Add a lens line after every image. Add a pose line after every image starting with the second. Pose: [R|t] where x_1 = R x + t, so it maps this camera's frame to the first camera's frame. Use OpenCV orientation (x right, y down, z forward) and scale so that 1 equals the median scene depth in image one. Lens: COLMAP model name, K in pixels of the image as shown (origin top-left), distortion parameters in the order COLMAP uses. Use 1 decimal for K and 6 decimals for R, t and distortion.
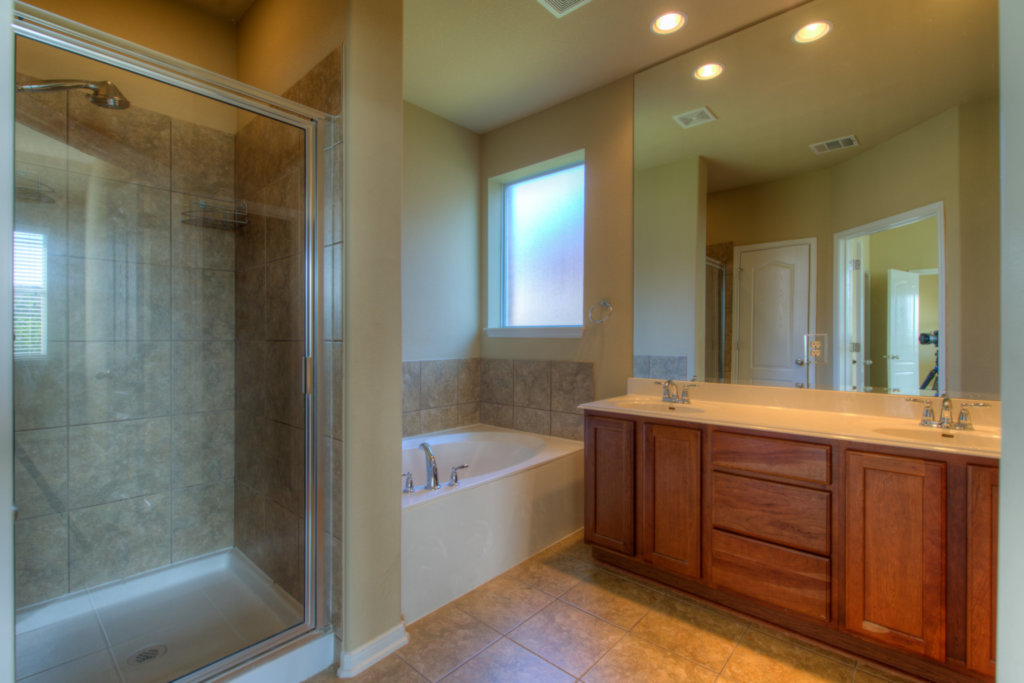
lens RADIAL K [[463.4, 0, 511.1], [0, 463.4, 336.2], [0, 0, 1]] dist [-0.000880, 0.000012]
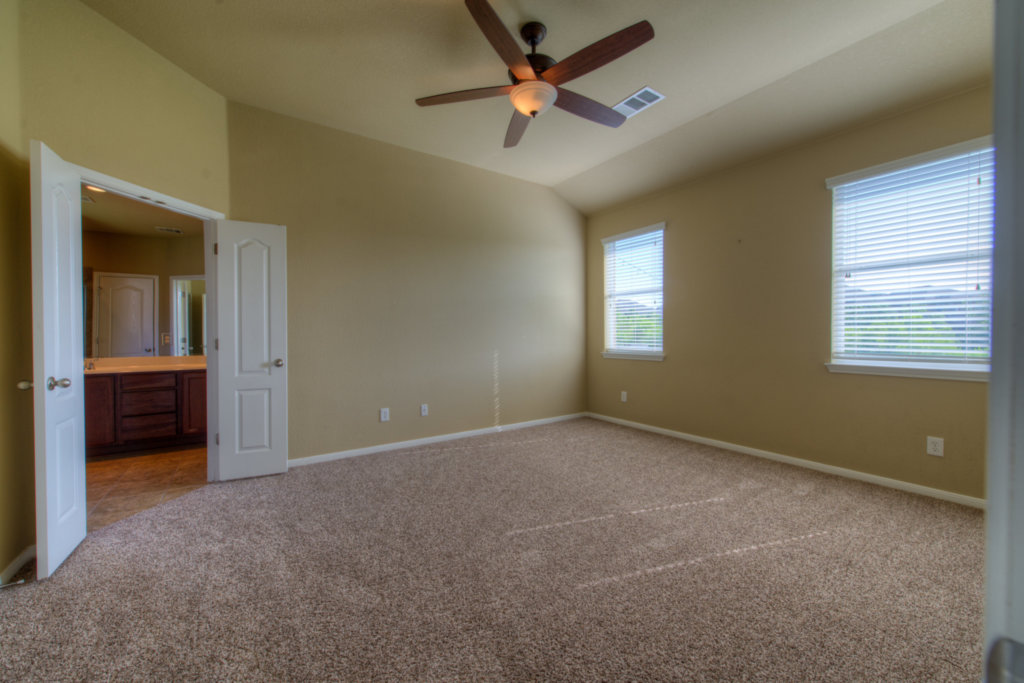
lens RADIAL K [[397.9, 0, 511.0], [0, 397.9, 336.3], [0, 0, 1]] dist [0.001473, -0.000821]
pose [[0.237723, -0.012337, 0.971255, -1.010162], [0.009496, 0.999901, 0.010377, 0.008813], [-0.971287, 0.006756, 0.237816, -1.335349]]
